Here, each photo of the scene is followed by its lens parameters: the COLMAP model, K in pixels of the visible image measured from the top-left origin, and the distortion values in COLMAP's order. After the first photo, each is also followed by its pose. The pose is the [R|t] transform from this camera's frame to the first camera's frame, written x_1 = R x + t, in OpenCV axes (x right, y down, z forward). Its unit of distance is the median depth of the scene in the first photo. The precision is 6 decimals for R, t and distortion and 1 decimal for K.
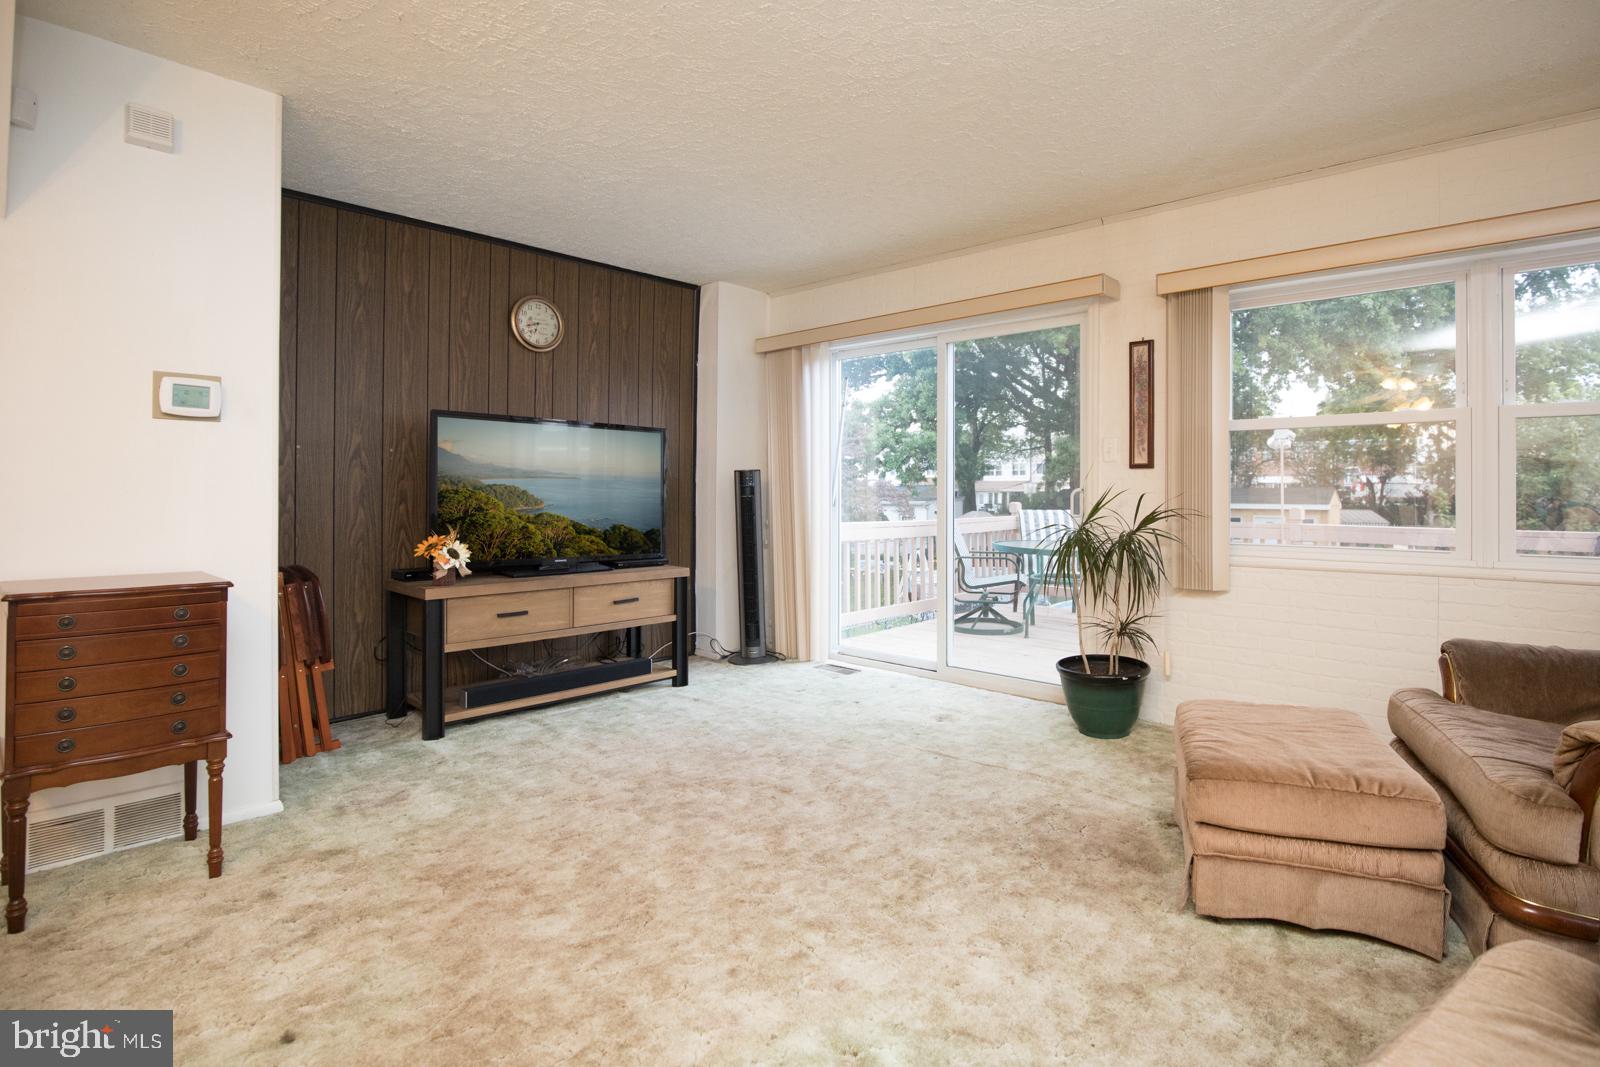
lens RADIAL K [[750.7, 0, 800.1], [0, 750.7, 507.4], [0, 0, 1]] dist [-0.012201, -0.000012]
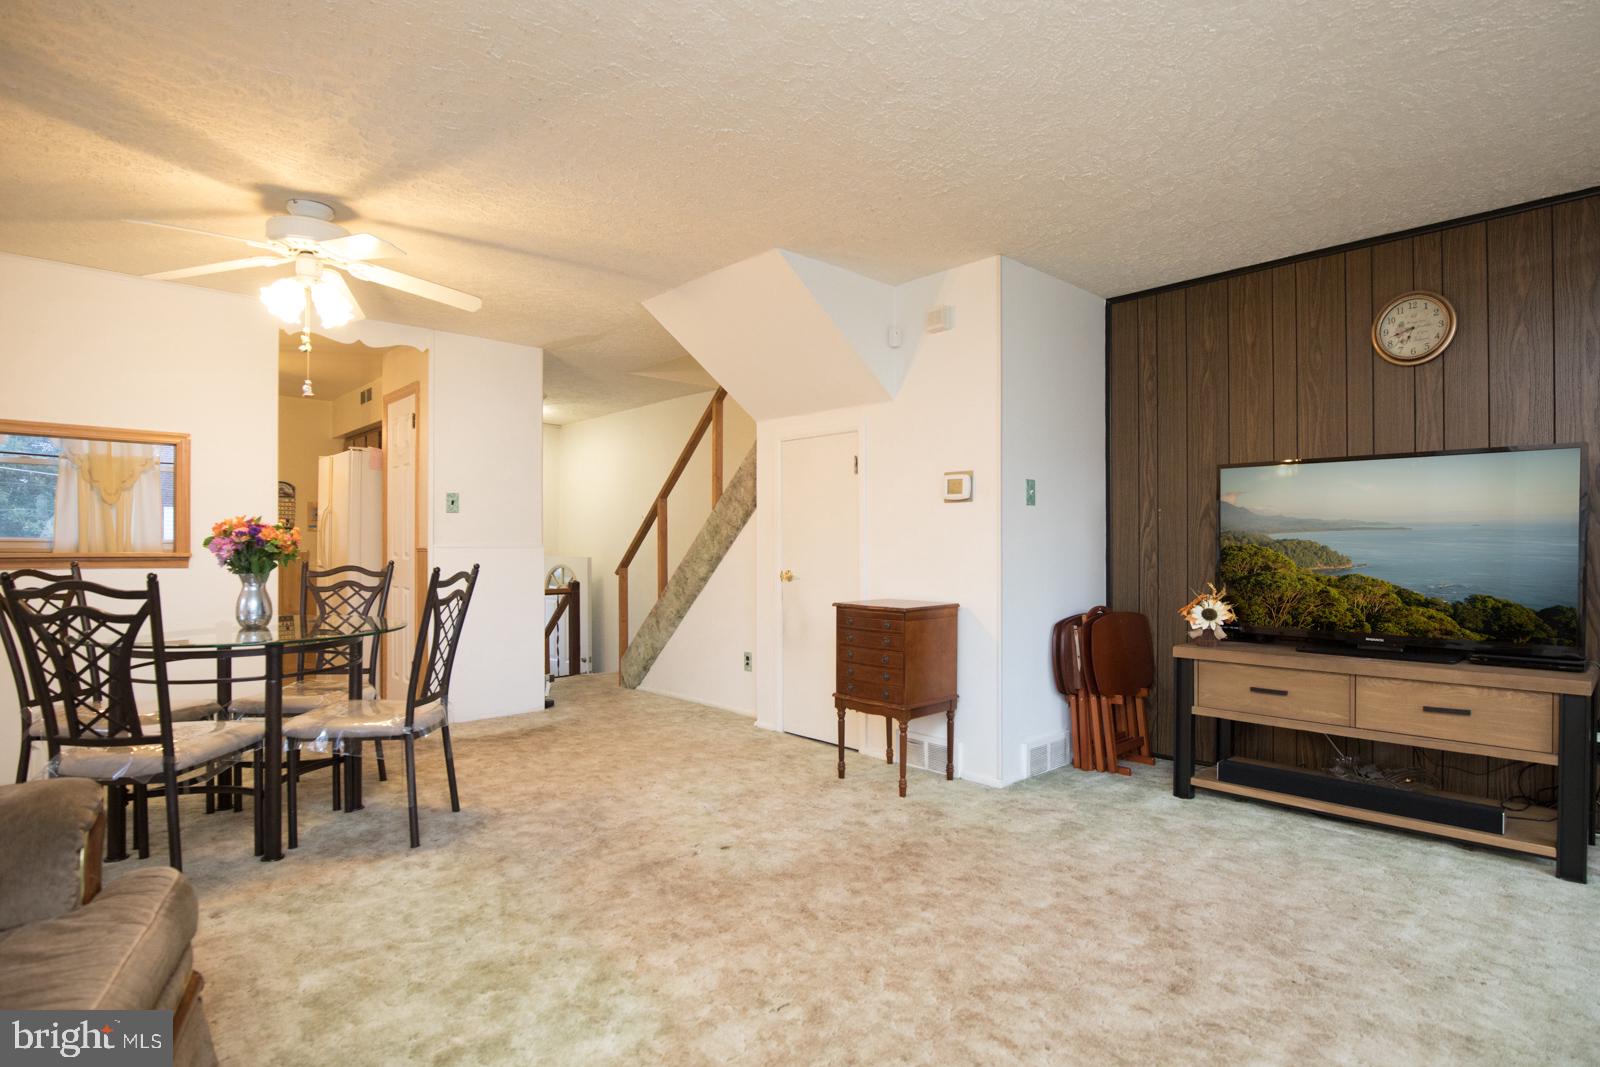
lens RADIAL K [[795.5, 0, 890.9], [0, 795.5, 537.5], [0, 0, 1]] dist [-0.024305, -0.000207]
pose [[0.029047, -0.017842, -0.999419, 0.631356], [-0.016295, 0.999699, -0.018321, -0.011400], [0.999445, 0.016818, 0.028747, 0.654291]]
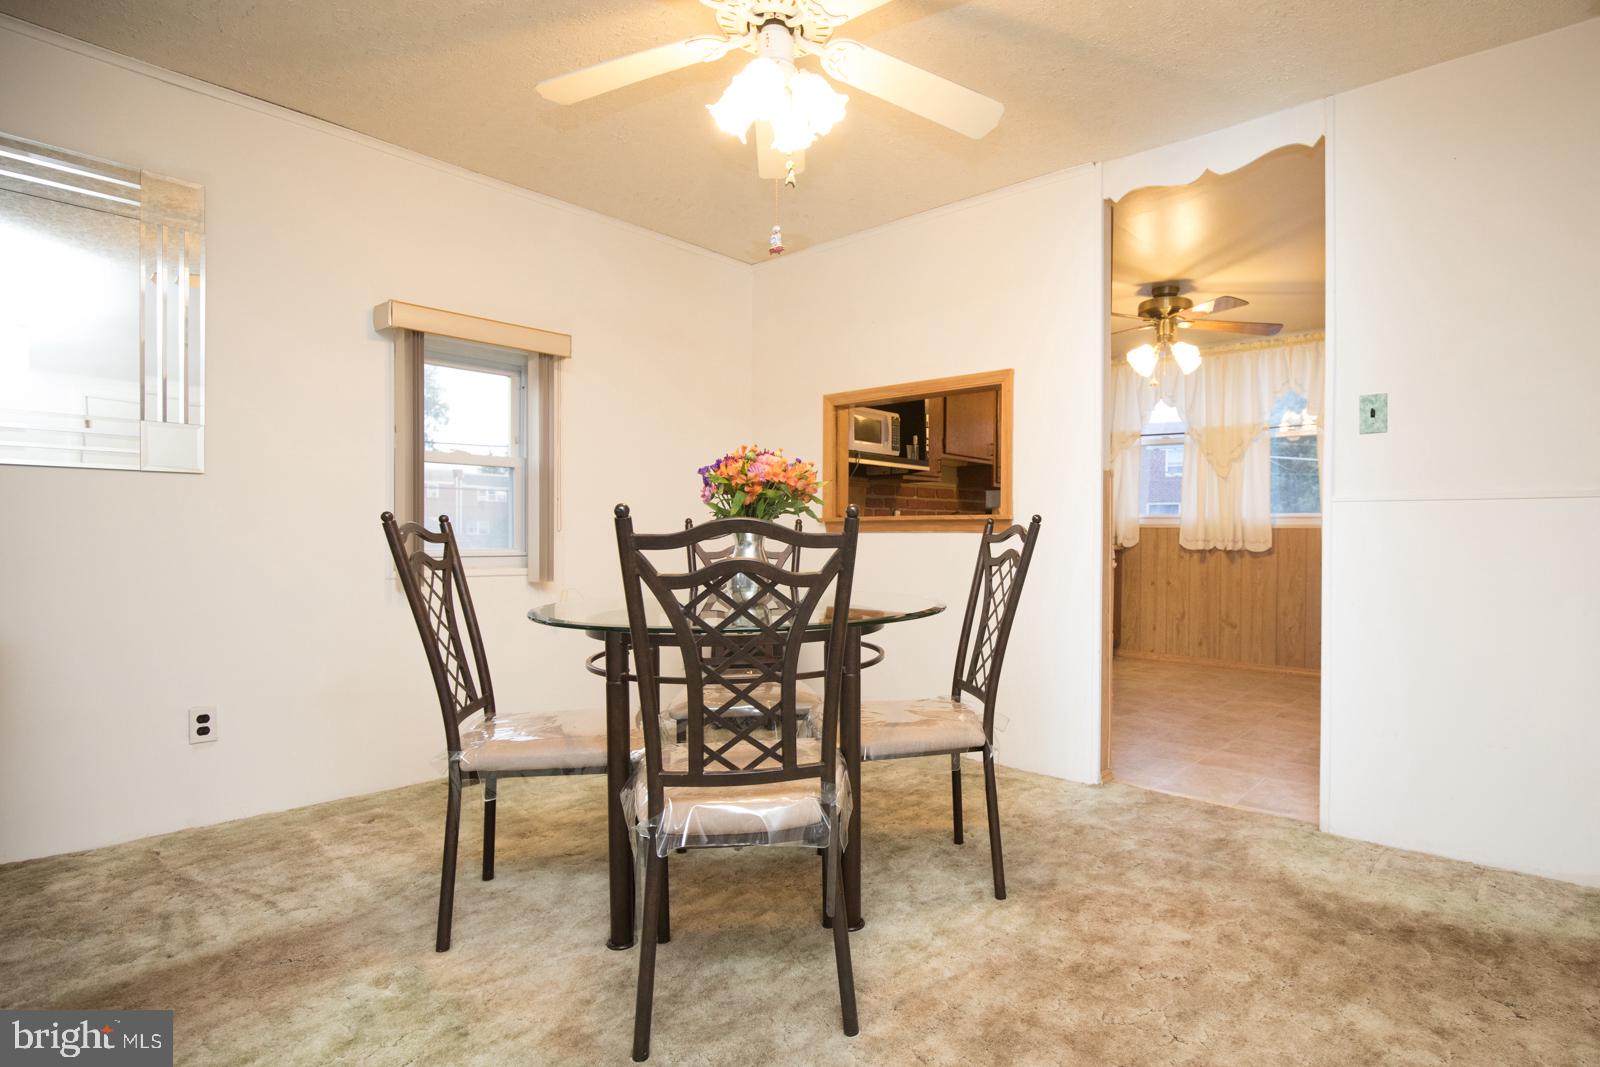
lens RADIAL K [[815.3, 0, 937.5], [0, 815.3, 548.2], [0, 0, 1]] dist [-0.001042, -0.000220]
pose [[-0.992442, -0.004096, -0.122643, -0.447729], [-0.007483, 0.999603, 0.027173, 0.023740], [0.122483, 0.027886, -0.992079, 0.604924]]
